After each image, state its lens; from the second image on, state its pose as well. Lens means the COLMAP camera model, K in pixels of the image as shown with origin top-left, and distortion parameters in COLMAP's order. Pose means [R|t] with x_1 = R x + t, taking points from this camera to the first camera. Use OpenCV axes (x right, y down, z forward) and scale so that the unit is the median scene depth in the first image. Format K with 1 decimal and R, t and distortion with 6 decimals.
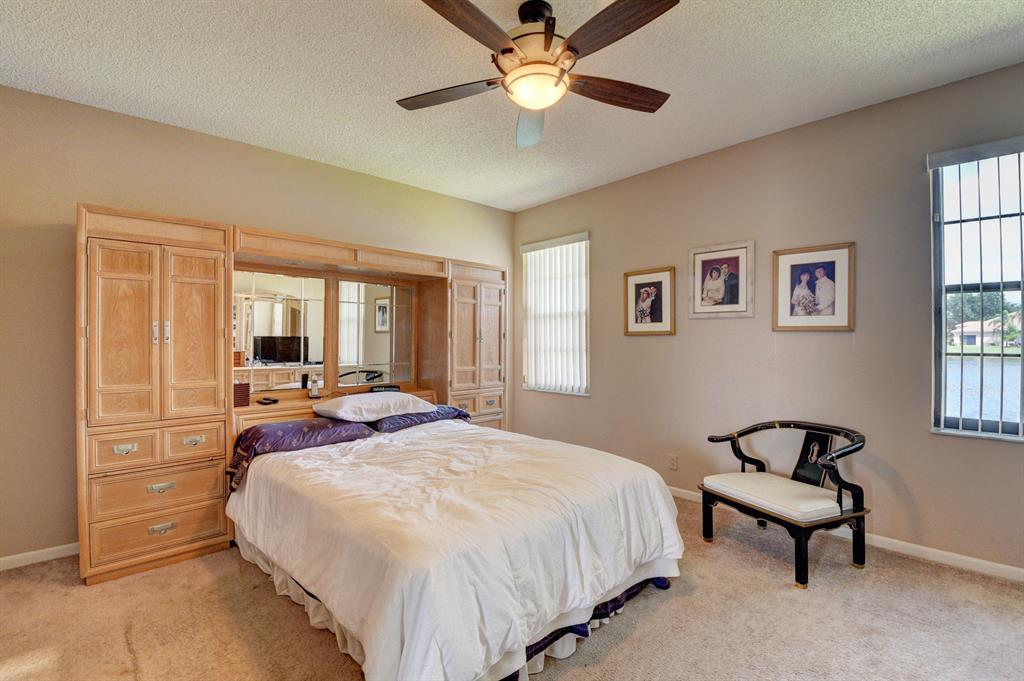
lens RADIAL K [[451.2, 0, 509.7], [0, 451.2, 338.9], [0, 0, 1]] dist [0.013613, -0.023715]
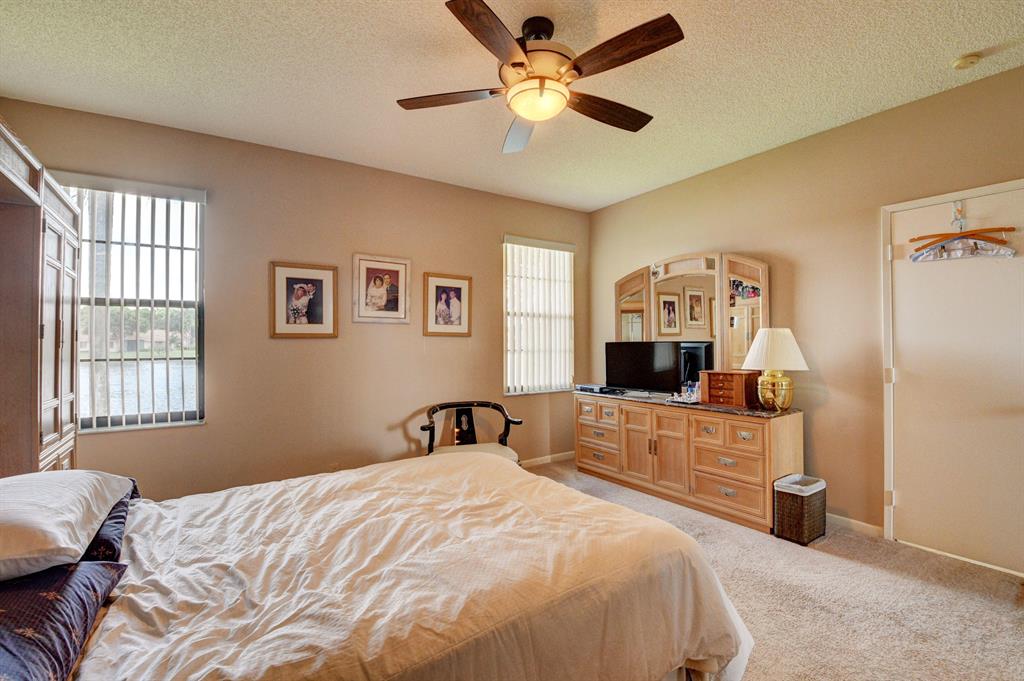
lens RADIAL K [[451.2, 0, 509.7], [0, 451.2, 338.9], [0, 0, 1]] dist [0.013613, -0.023715]
pose [[0.167470, 0.002572, 0.985874, -0.589685], [-0.000802, 0.999997, -0.002473, -0.004431], [-0.985877, -0.000376, 0.167471, 0.525225]]
